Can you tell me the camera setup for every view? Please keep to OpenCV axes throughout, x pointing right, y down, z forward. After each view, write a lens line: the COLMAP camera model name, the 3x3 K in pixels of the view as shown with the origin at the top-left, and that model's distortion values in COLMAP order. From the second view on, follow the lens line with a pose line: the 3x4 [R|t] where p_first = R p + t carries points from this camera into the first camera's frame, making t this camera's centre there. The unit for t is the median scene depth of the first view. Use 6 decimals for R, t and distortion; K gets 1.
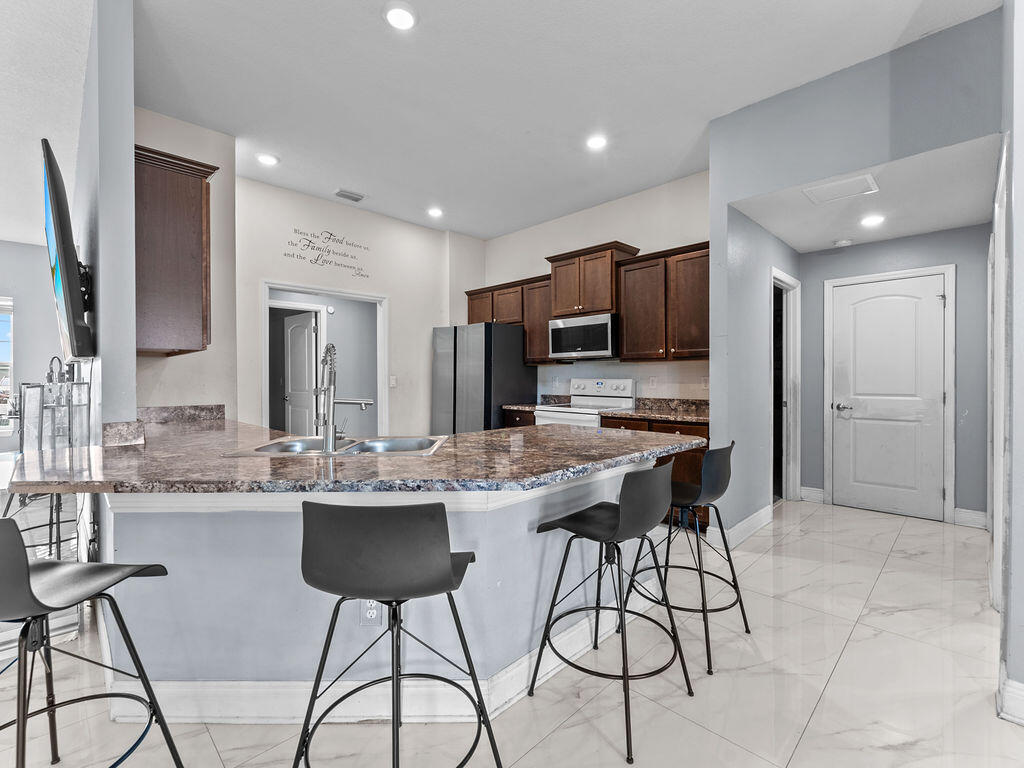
lens RADIAL K [[456.2, 0, 512.0], [0, 456.2, 384.0], [0, 0, 1]] dist [0.001105, 0.000037]
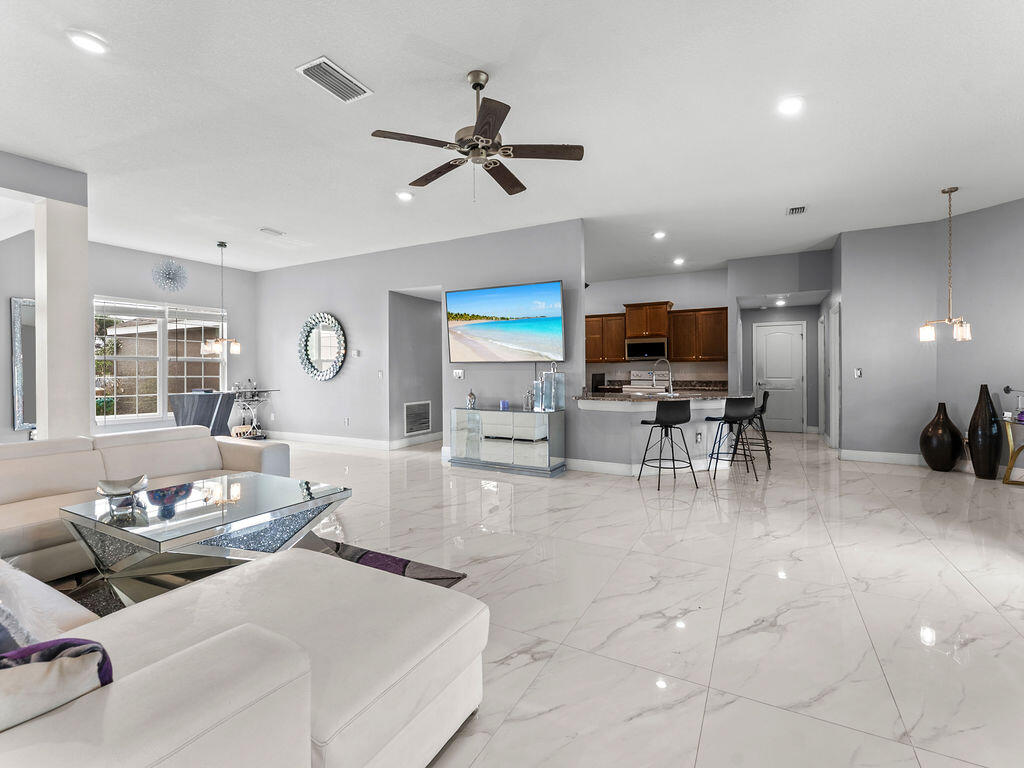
lens RADIAL K [[466.6, 0, 510.4], [0, 466.6, 370.7], [0, 0, 1]] dist [-0.003246, -0.000486]
pose [[0.961971, -0.001776, 0.273146, -0.984267], [0.005906, 0.999880, -0.014301, 0.014140], [-0.273088, 0.015370, 0.961866, -0.759112]]
